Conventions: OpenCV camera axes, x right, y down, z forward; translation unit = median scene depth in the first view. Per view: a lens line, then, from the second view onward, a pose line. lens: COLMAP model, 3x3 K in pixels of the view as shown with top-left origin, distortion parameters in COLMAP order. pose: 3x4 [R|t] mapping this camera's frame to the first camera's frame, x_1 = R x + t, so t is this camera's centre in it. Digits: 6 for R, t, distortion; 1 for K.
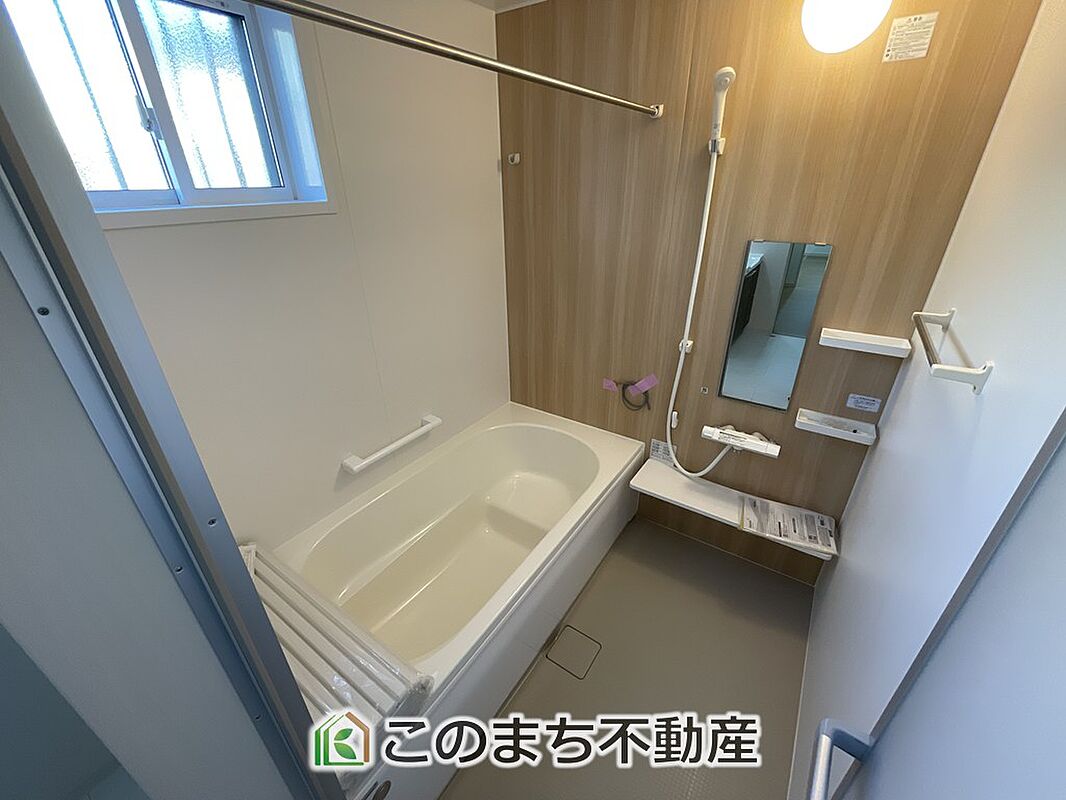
lens RADIAL K [[435.1, 0, 532.8], [0, 435.1, 400.6], [0, 0, 1]] dist [0.001047, 0.002260]
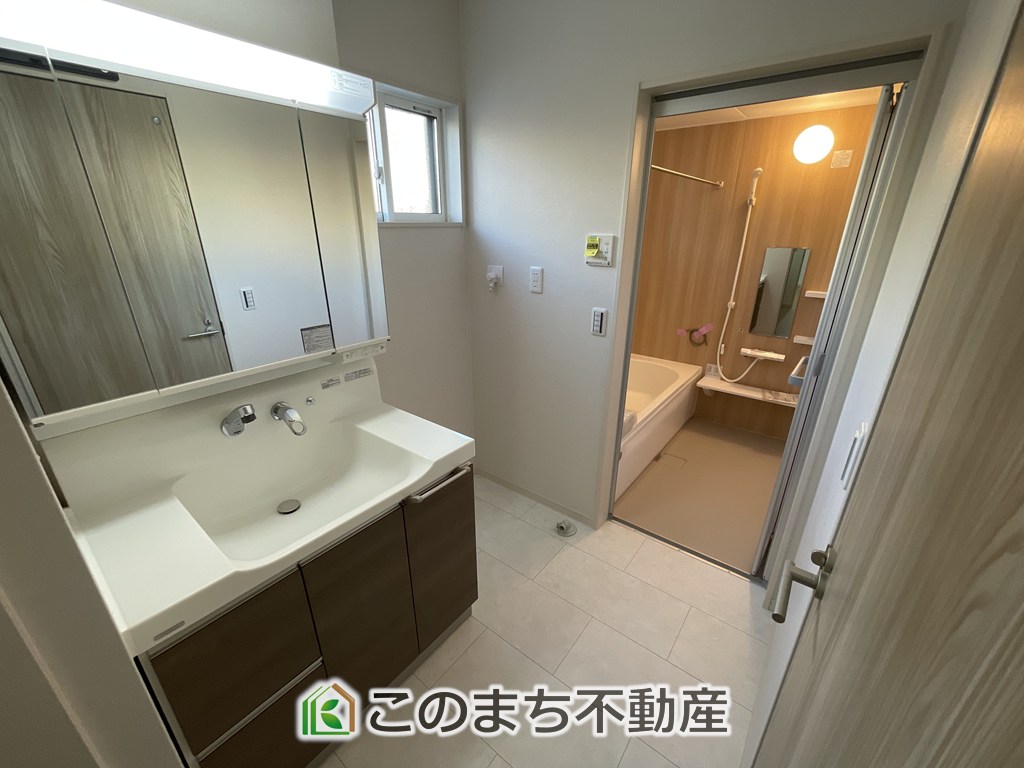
lens RADIAL K [[417.9, 0, 514.4], [0, 417.9, 387.6], [0, 0, 1]] dist [0.001047, 0.002260]
pose [[0.997941, 0.043706, -0.046943, -0.439186], [-0.048109, 0.994105, -0.097165, 0.414570], [0.042419, 0.099224, 0.994161, -0.718108]]
